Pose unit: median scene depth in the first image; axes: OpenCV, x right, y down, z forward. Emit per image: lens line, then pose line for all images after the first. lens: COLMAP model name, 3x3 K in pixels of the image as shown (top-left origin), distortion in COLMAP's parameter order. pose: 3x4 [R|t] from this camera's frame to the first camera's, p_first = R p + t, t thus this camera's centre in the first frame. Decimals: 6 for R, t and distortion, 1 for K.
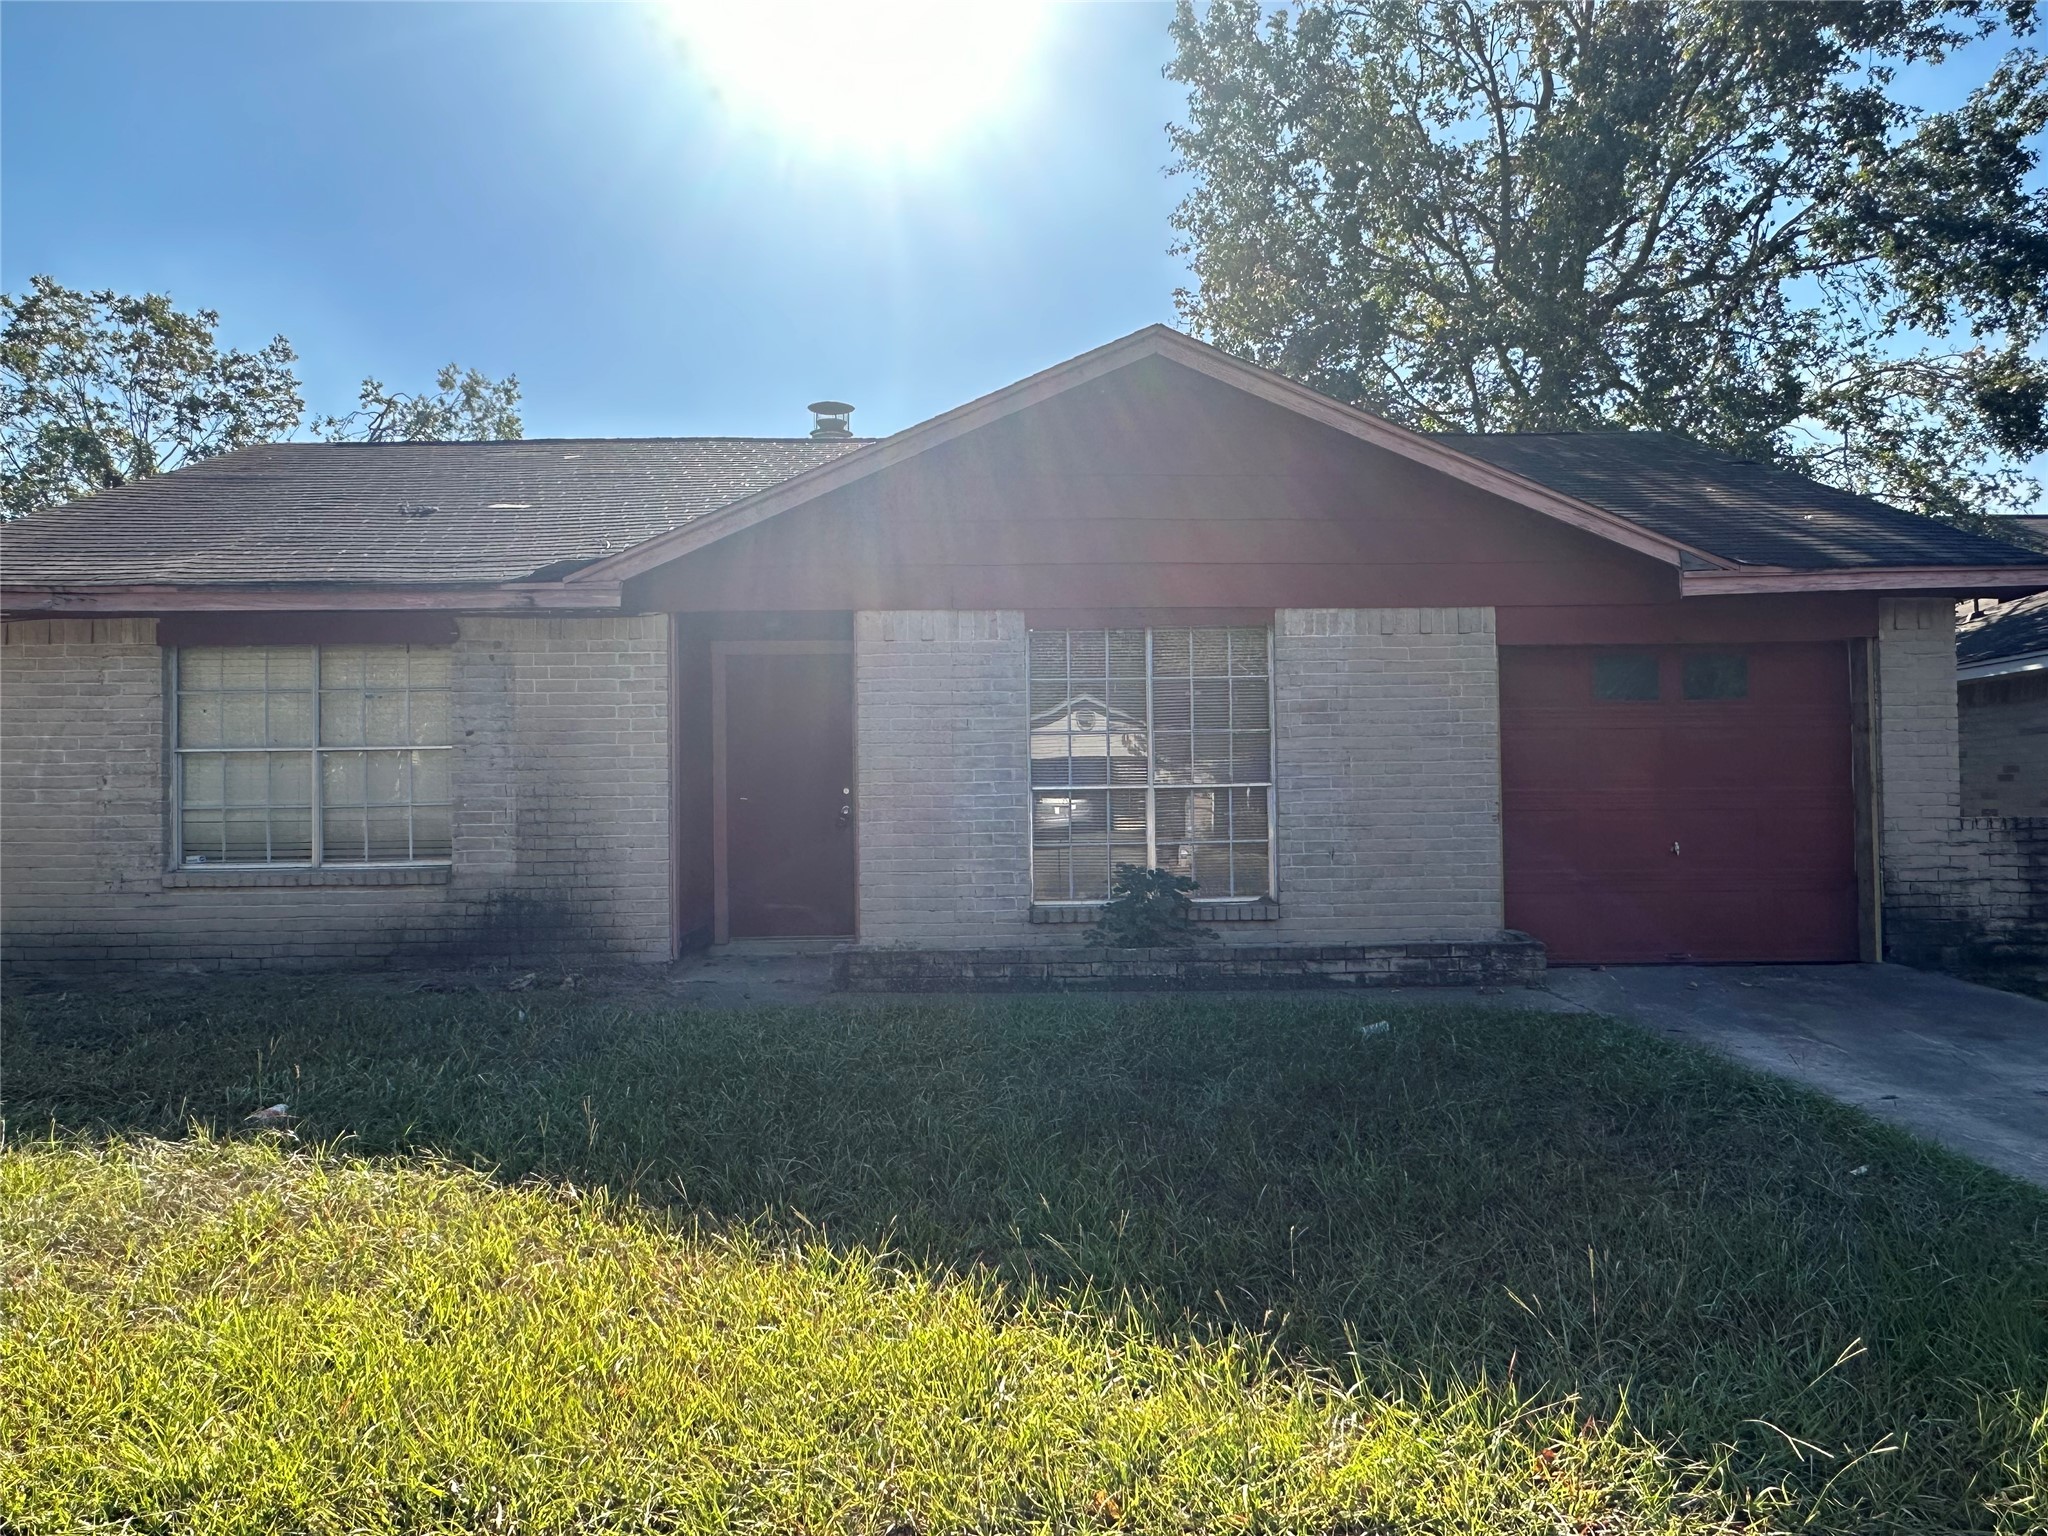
lens RADIAL K [[1441.9, 0, 1019.7], [0, 1441.9, 776.6], [0, 0, 1]] dist [0.004988, -0.010298]
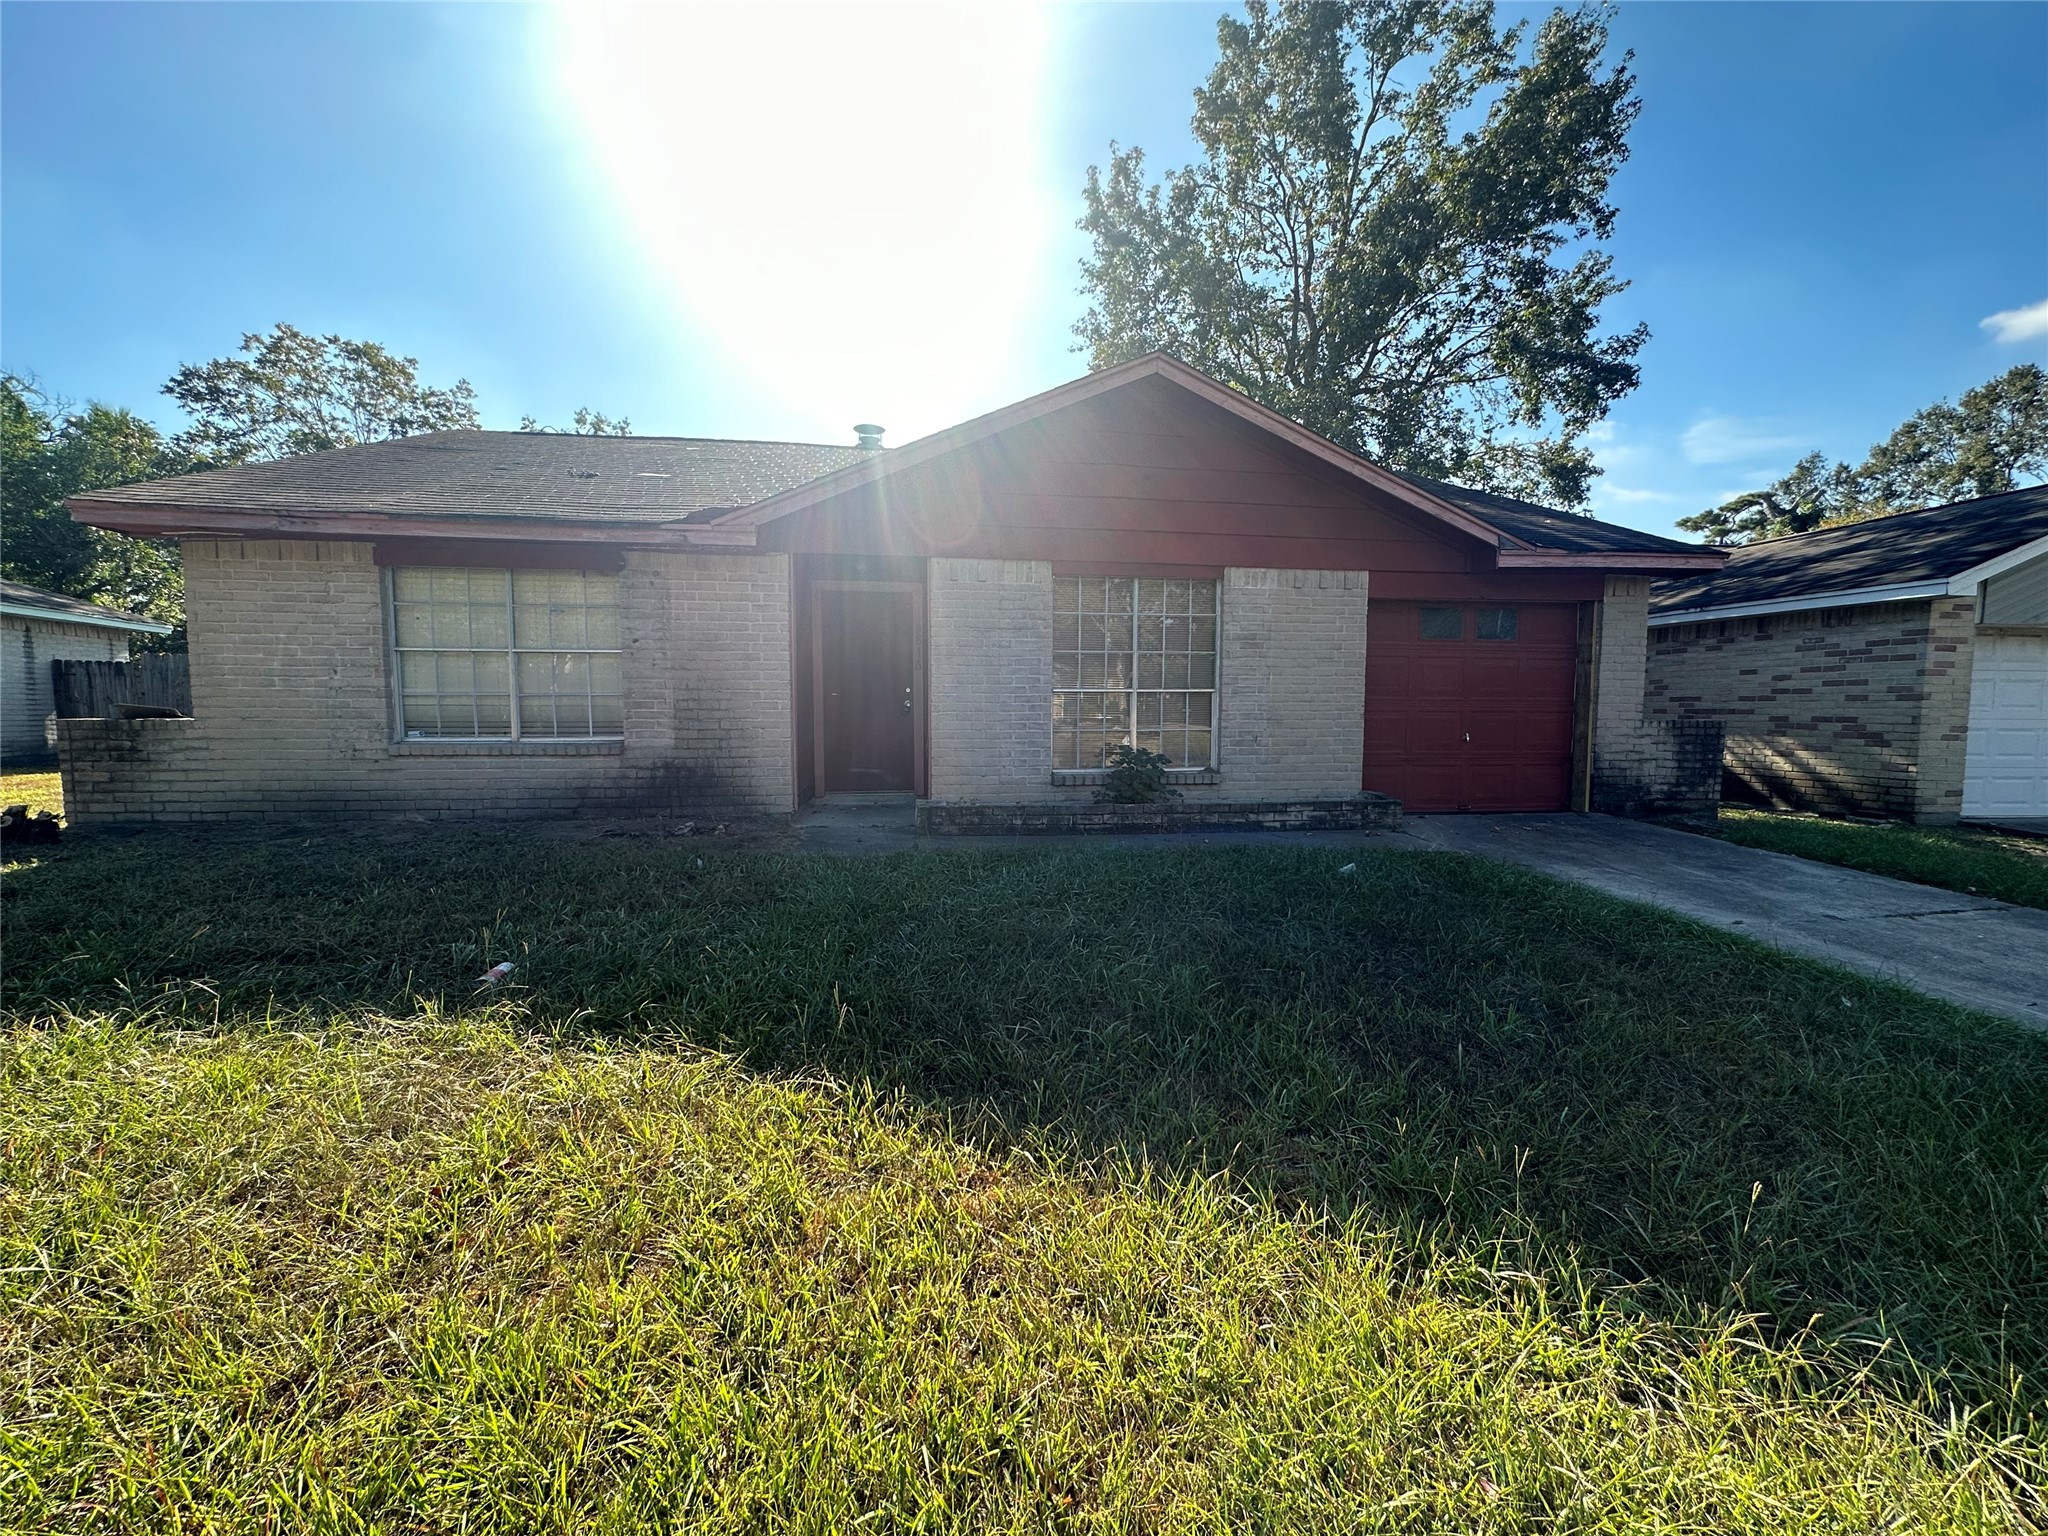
lens RADIAL K [[821.0, 0, 1028.0], [0, 821.0, 761.6], [0, 0, 1]] dist [-0.001526, -0.000451]
pose [[0.992837, 0.007187, 0.119261, -0.111101], [-0.018057, 0.995749, 0.090321, 0.005604], [-0.118105, -0.091827, 0.988746, 0.200735]]
